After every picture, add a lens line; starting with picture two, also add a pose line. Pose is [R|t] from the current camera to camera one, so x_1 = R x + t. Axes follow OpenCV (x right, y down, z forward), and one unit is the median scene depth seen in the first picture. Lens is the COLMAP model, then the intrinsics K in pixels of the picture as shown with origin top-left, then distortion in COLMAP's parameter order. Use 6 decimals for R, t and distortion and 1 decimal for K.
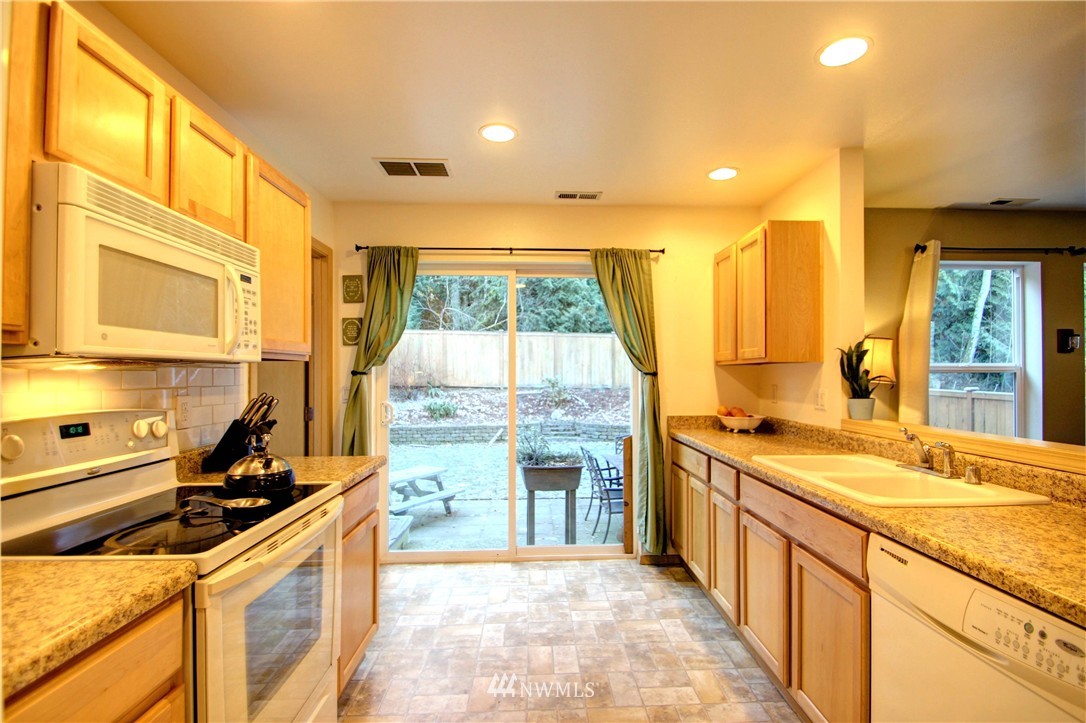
lens RADIAL K [[505.9, 0, 551.1], [0, 505.9, 369.6], [0, 0, 1]] dist [0.008963, -0.013878]
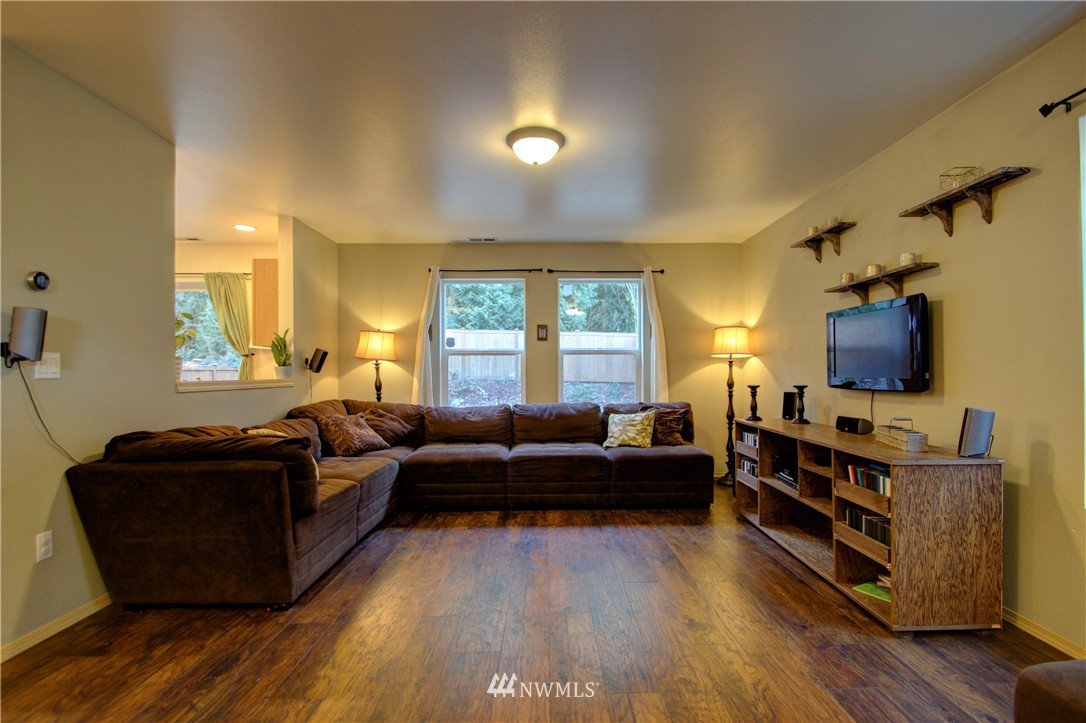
lens RADIAL K [[505.9, 0, 551.1], [0, 505.9, 369.6], [0, 0, 1]] dist [0.008963, -0.013878]
pose [[0.999672, -0.002506, -0.025490, 0.246169], [0.002642, 0.999983, 0.005290, 0.009291], [0.025477, -0.005356, 0.999661, -0.101476]]
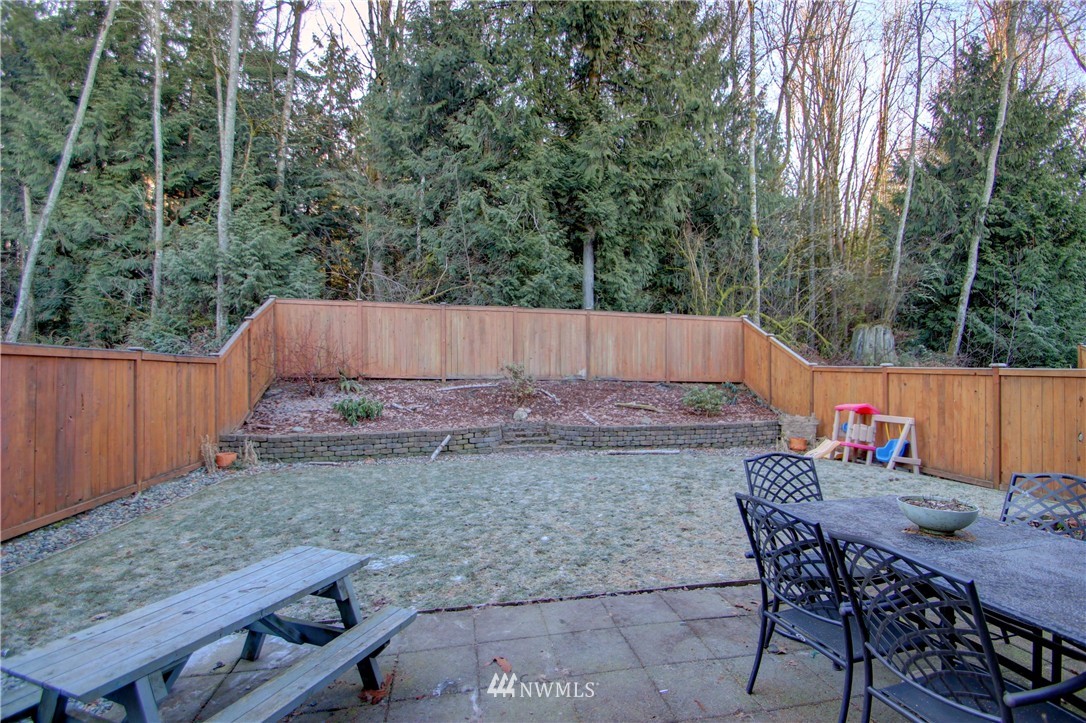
lens RADIAL K [[505.9, 0, 551.1], [0, 505.9, 369.6], [0, 0, 1]] dist [0.008963, -0.013878]
pose [[0.989732, -0.002305, 0.142918, -0.050649], [0.002241, 0.999997, 0.000609, 0.022444], [-0.142919, -0.000282, 0.989734, 0.251461]]
